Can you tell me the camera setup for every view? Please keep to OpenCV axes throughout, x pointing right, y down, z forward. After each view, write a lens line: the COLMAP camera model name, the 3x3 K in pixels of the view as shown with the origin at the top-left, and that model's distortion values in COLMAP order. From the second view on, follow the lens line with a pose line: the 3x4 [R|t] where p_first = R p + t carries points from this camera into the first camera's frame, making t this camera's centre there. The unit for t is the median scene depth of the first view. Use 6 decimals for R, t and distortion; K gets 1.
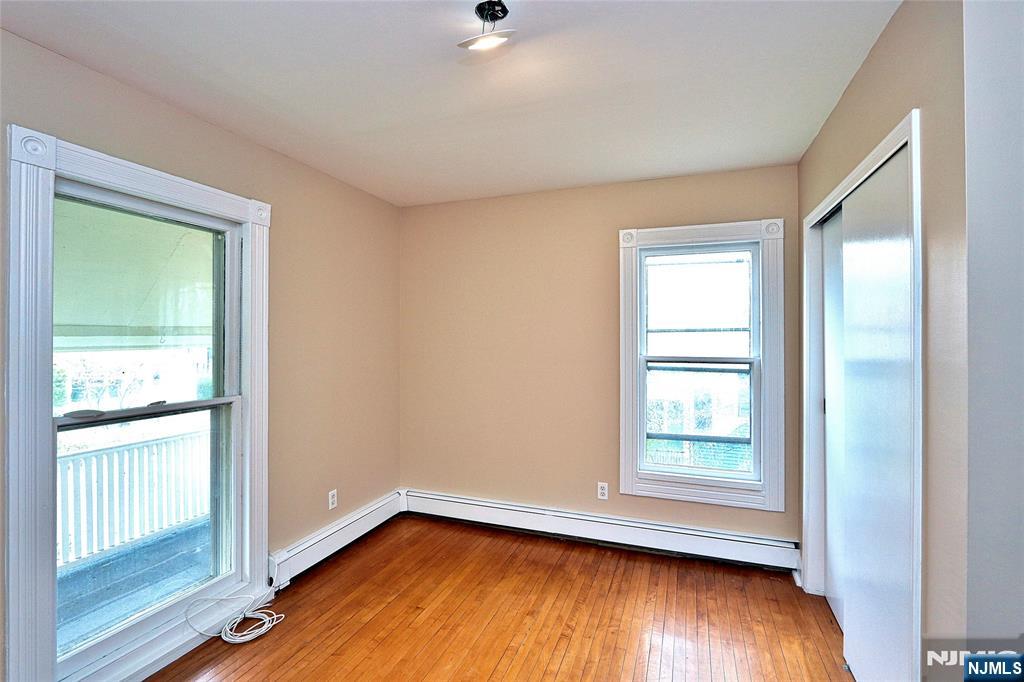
lens RADIAL K [[472.7, 0, 508.6], [0, 472.7, 338.1], [0, 0, 1]] dist [-0.016597, 0.000067]
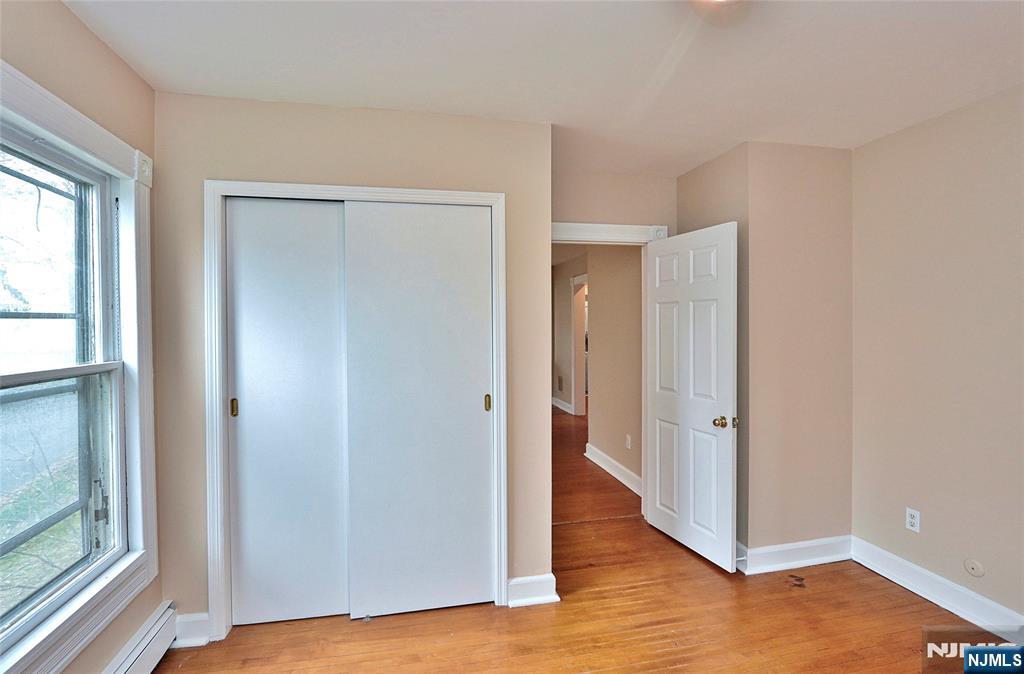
lens RADIAL K [[473.5, 0, 512.0], [0, 473.5, 337.0], [0, 0, 1]] dist [-0.013195, -0.000181]
pose [[-0.545898, -0.022778, 0.837542, -0.278711], [0.002266, 0.999587, 0.028662, -0.008201], [-0.837848, 0.017545, -0.545621, 0.891413]]
